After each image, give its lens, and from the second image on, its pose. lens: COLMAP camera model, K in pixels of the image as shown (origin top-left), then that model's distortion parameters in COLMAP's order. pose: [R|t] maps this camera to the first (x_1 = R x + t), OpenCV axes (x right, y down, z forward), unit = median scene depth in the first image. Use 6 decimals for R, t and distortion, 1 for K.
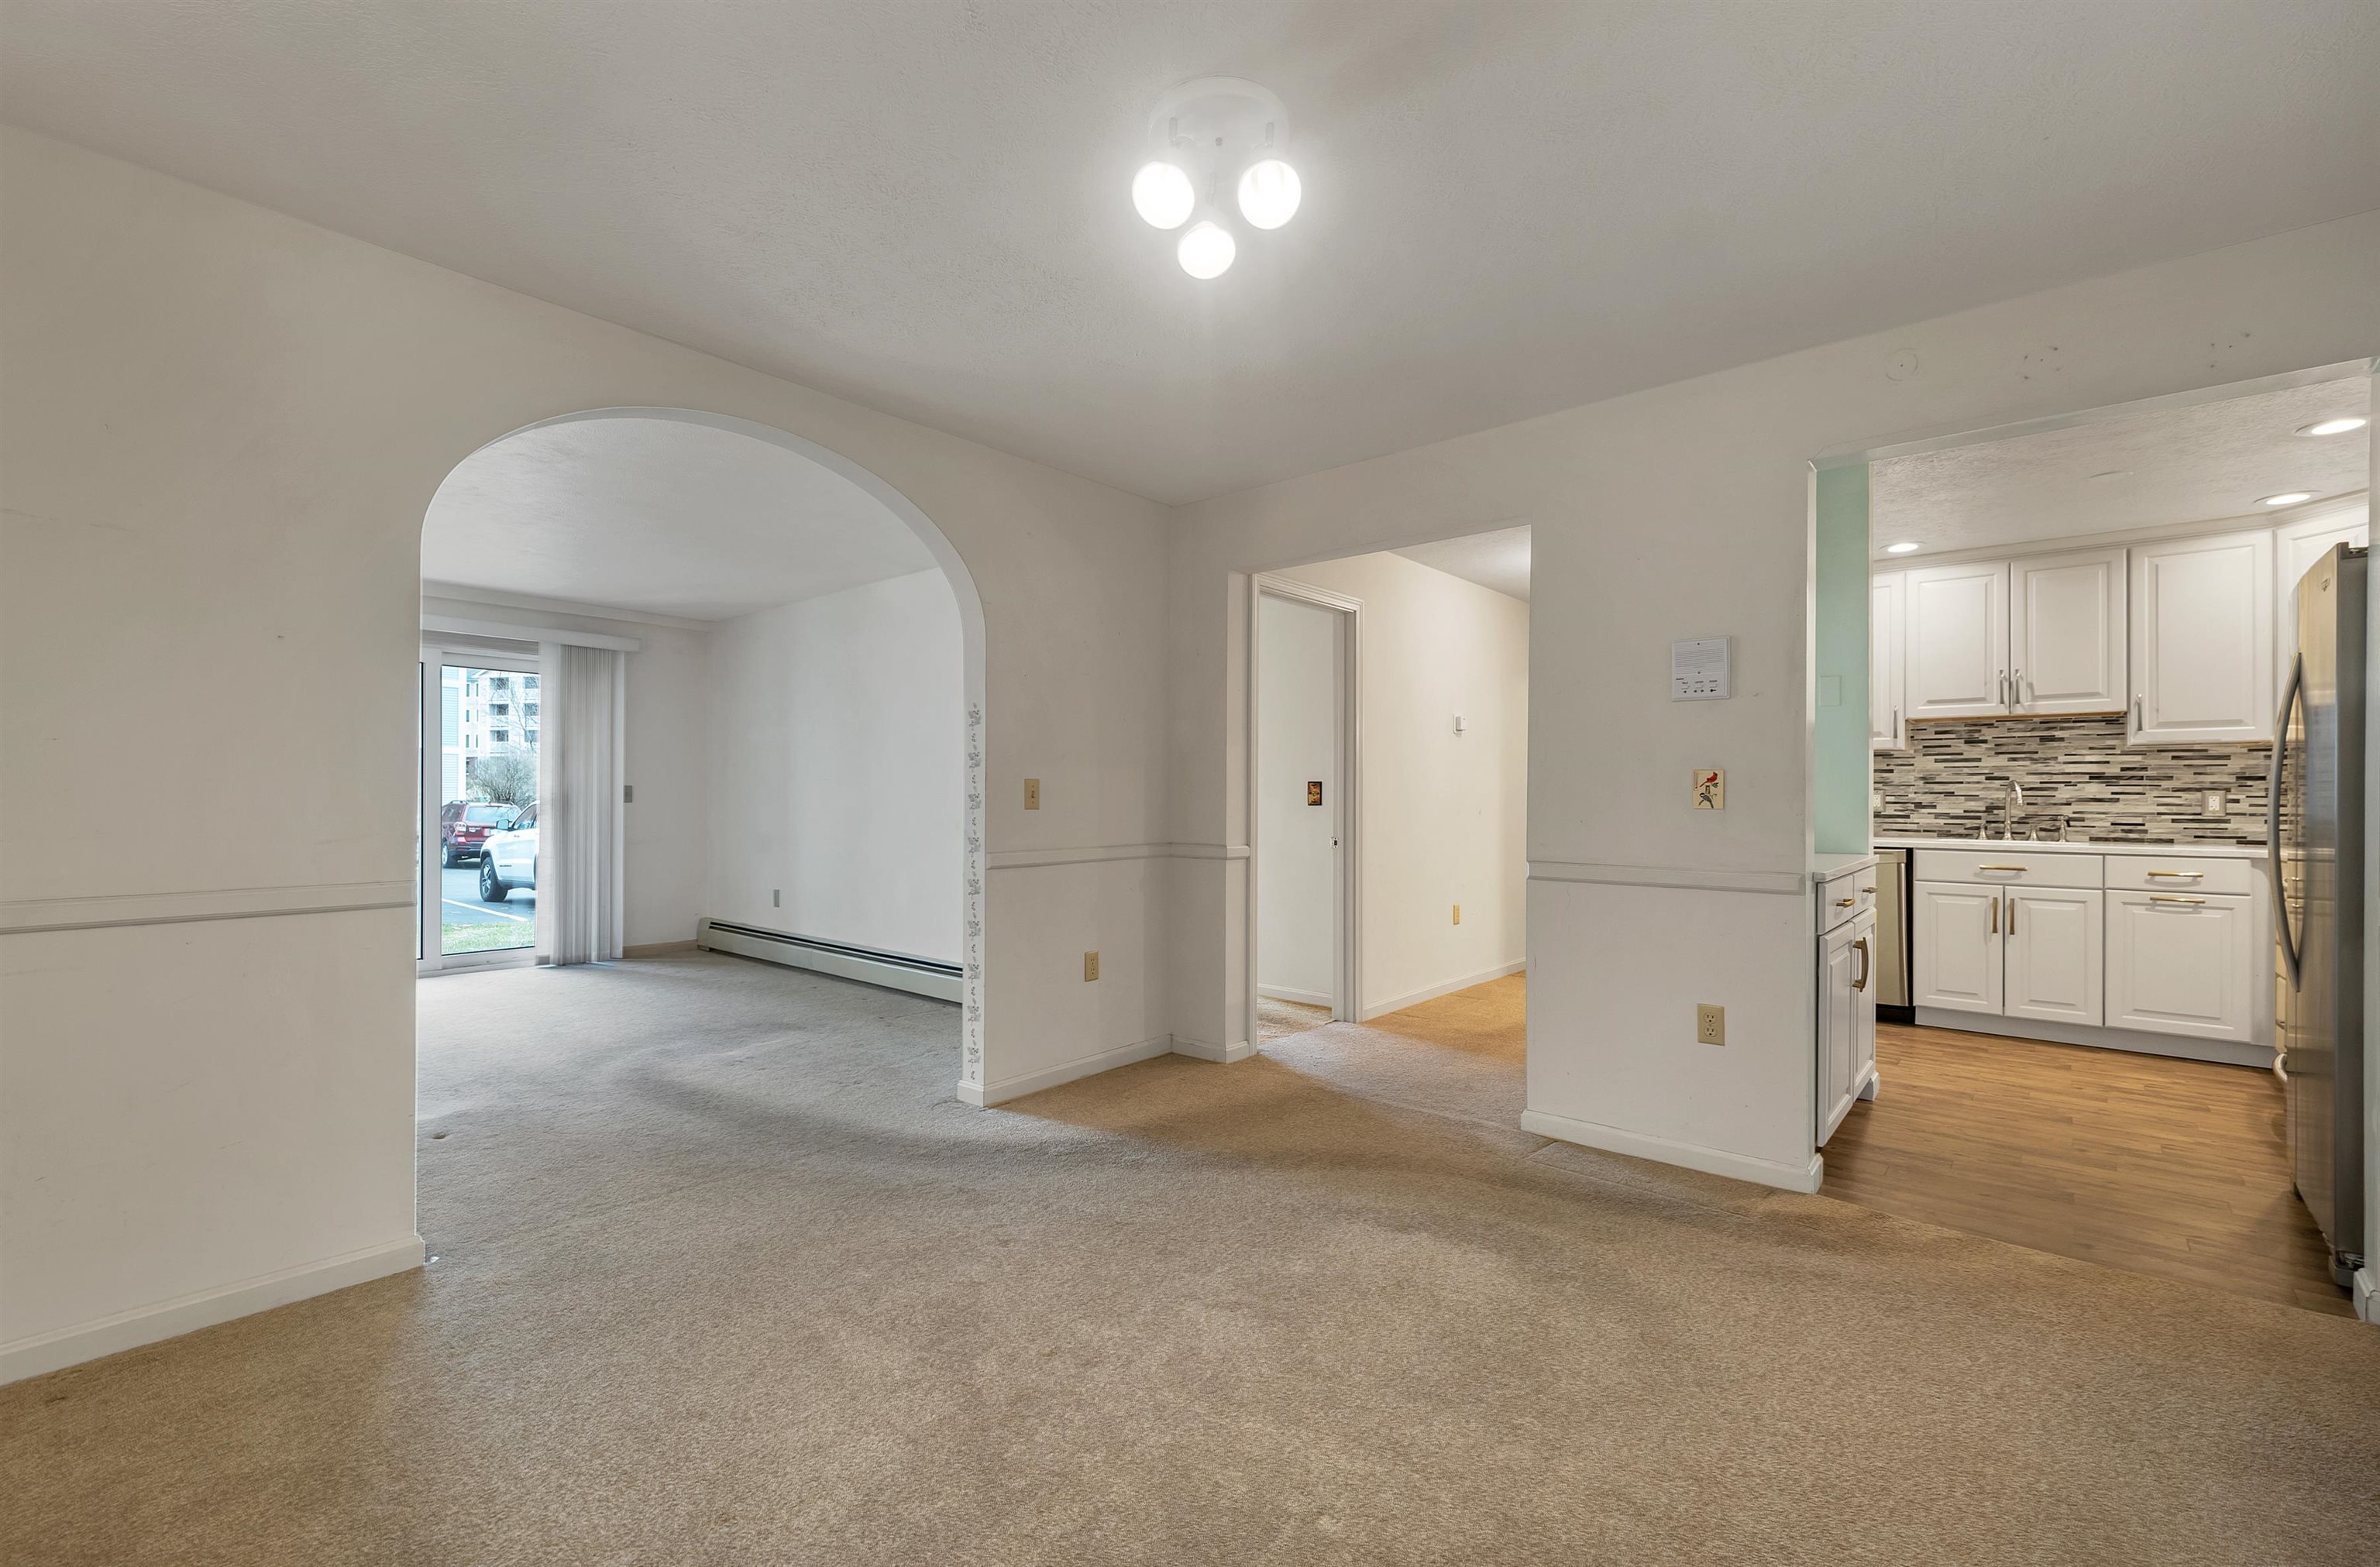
lens RADIAL K [[1007.6, 0, 1182.7], [0, 1007.6, 796.6], [0, 0, 1]] dist [-0.000140, -0.000244]
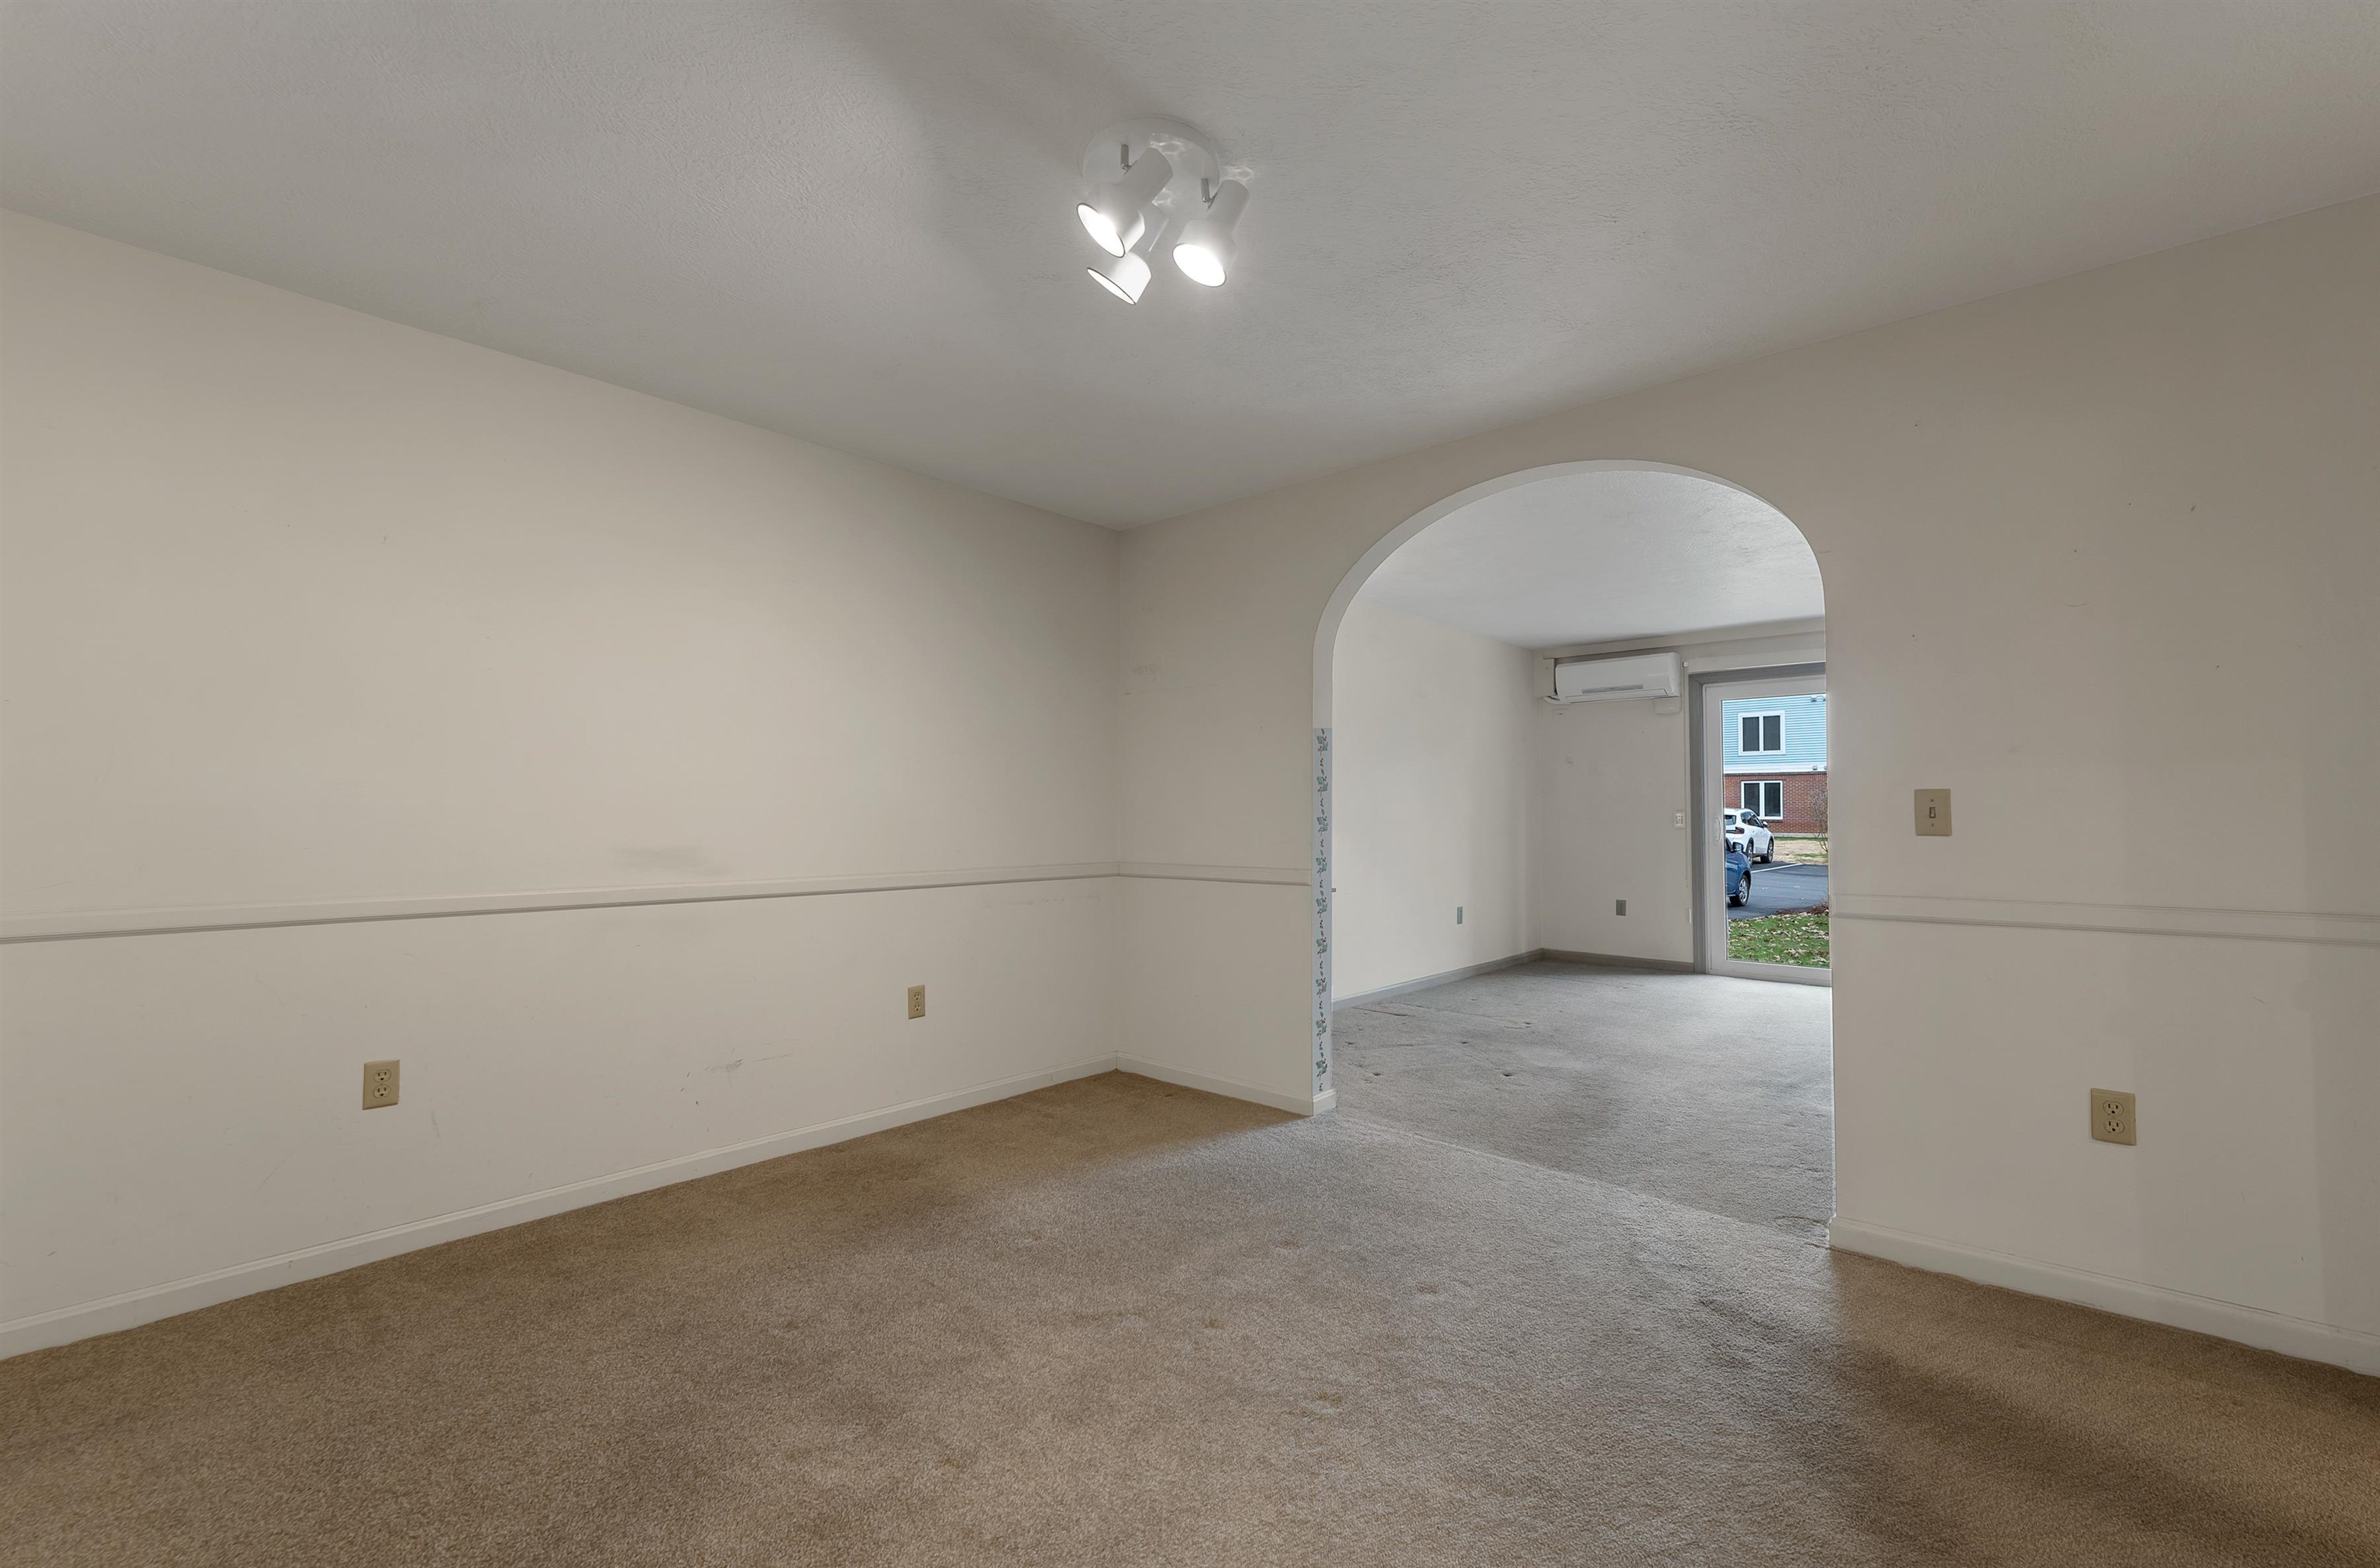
lens RADIAL K [[1007.7, 0, 1182.7], [0, 1007.7, 797.1], [0, 0, 1]] dist [-0.000140, -0.000244]
pose [[-0.031199, -0.025108, -0.999198, 0.645228], [-0.000884, 0.999685, -0.025092, 0.005310], [0.999513, 0.000100, -0.031212, 0.656929]]
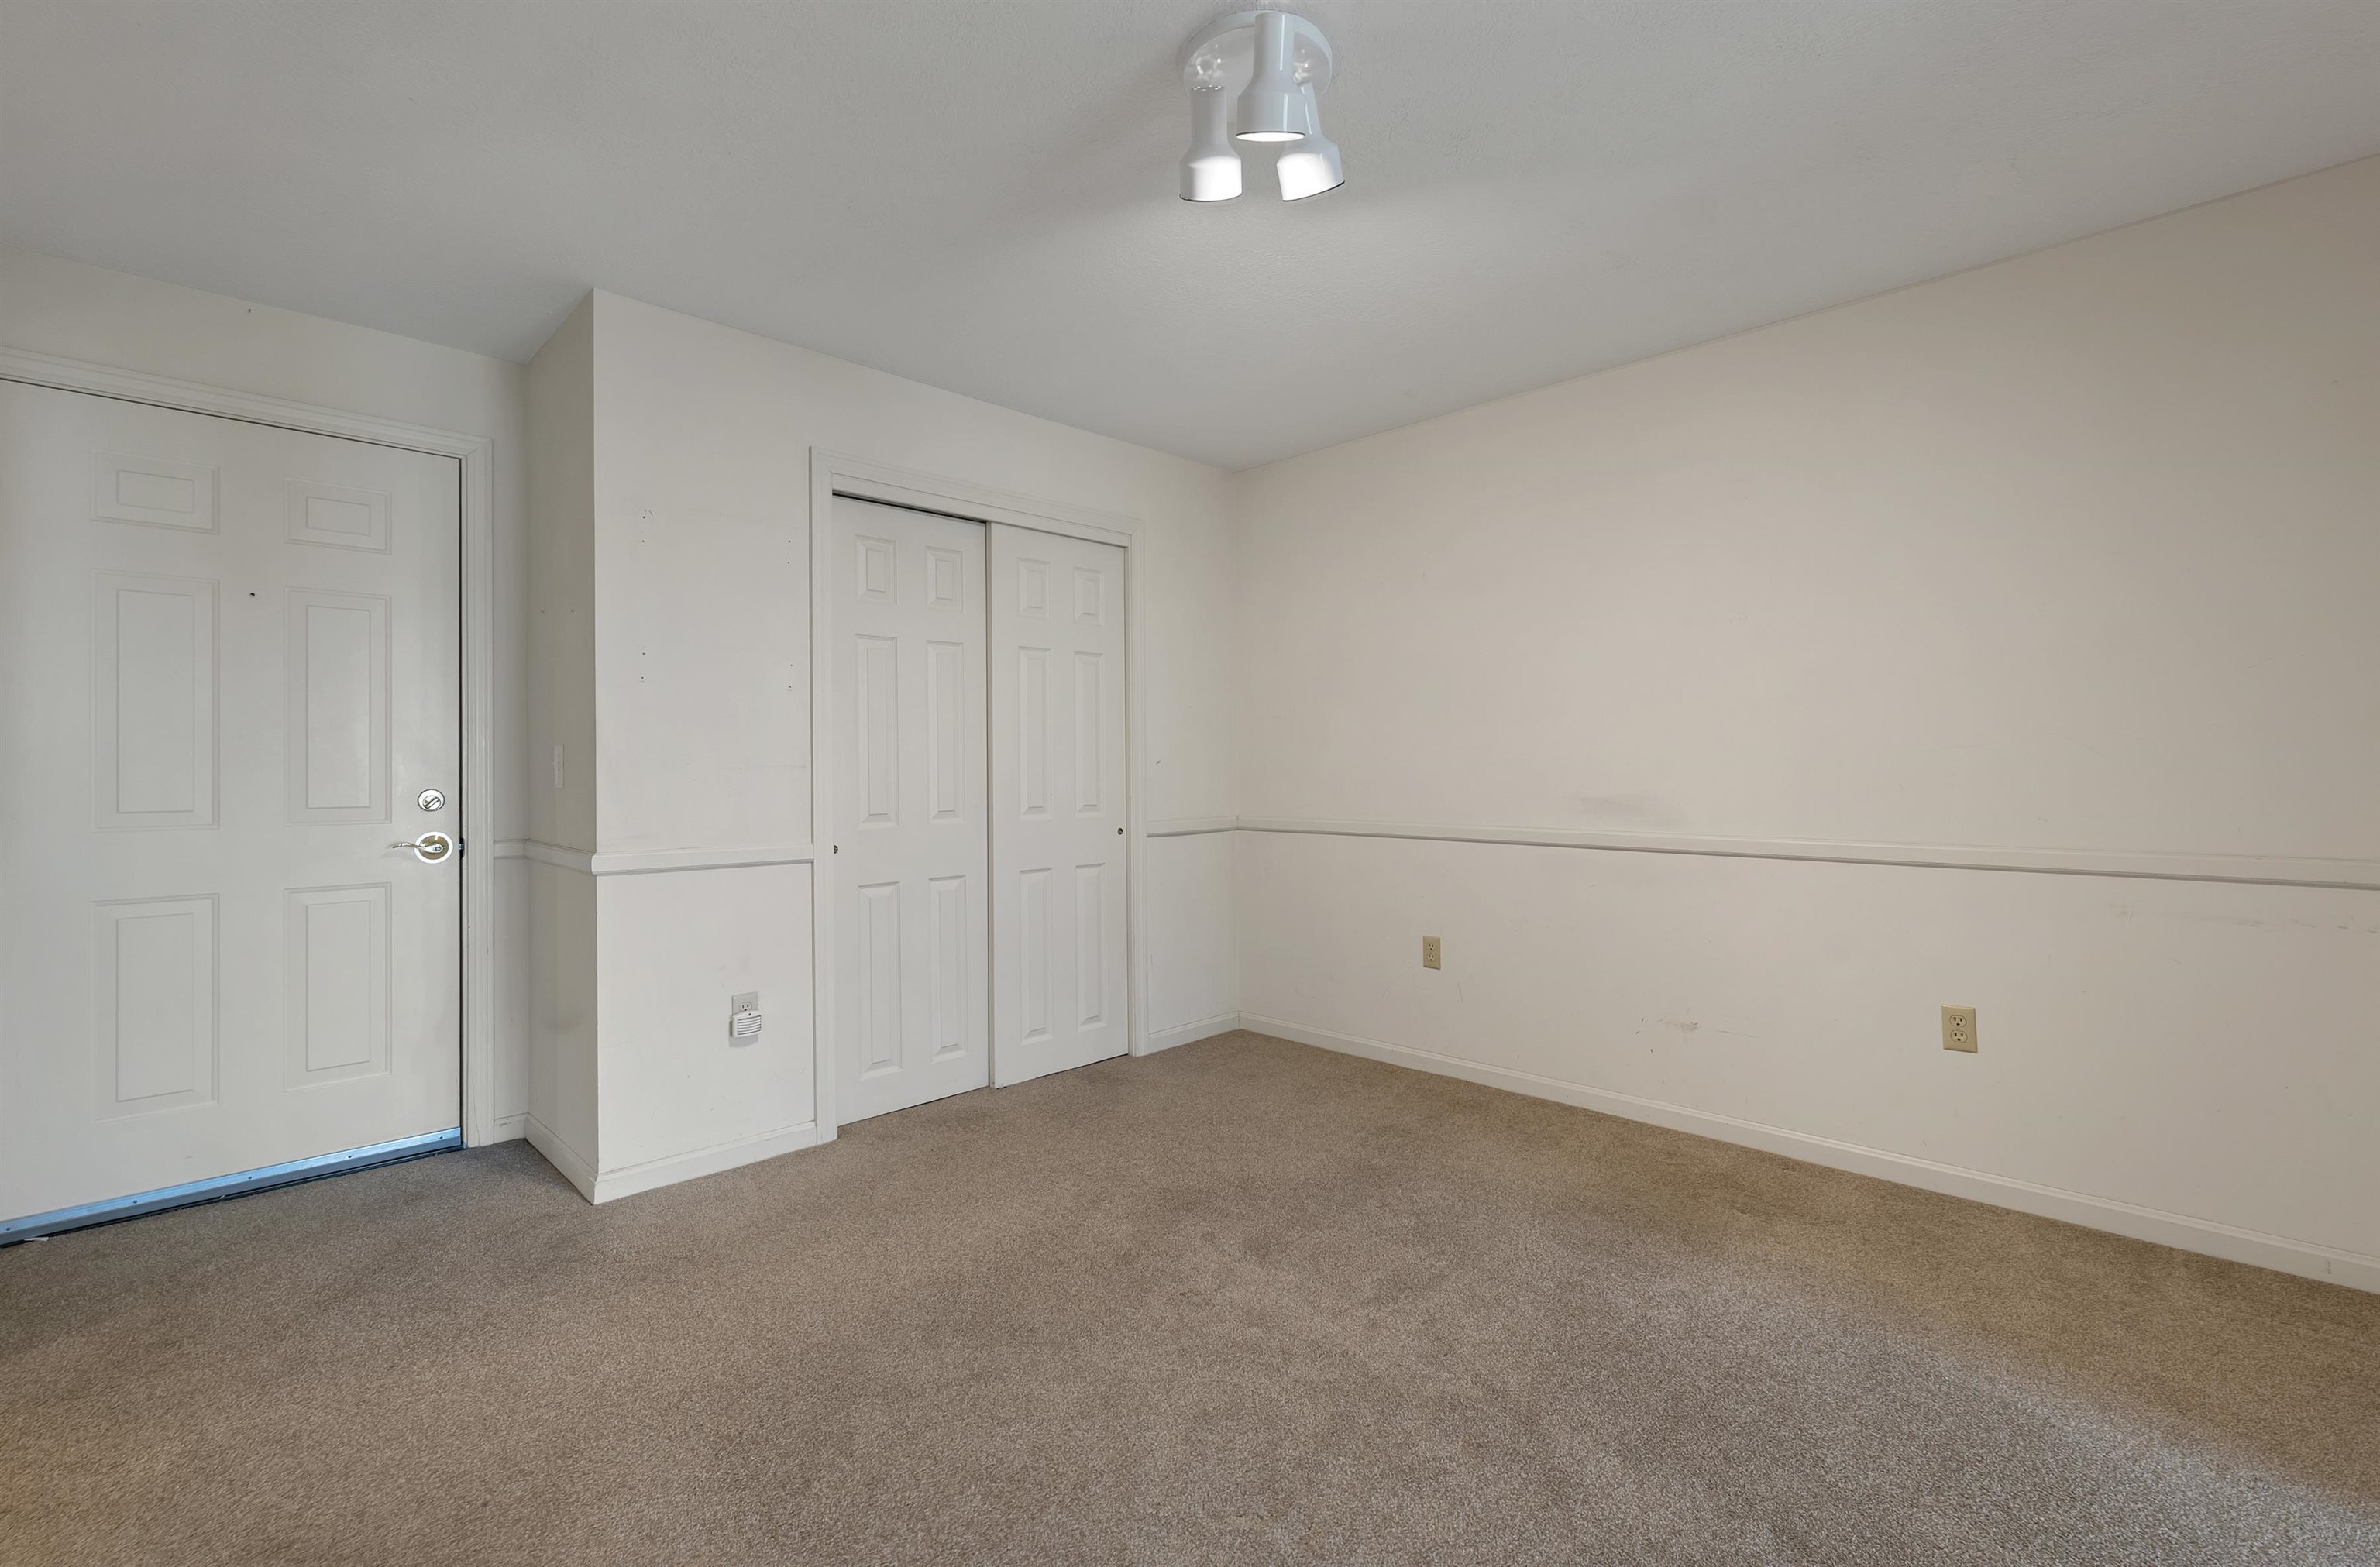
lens RADIAL K [[1017.7, 0, 1183.7], [0, 1017.7, 765.3], [0, 0, 1]] dist [-0.000025, -0.000053]
pose [[-0.996808, 0.000340, 0.079837, 0.028756], [0.000206, 0.999999, -0.001682, -0.001672], [-0.079837, -0.001660, -0.996807, 1.213315]]
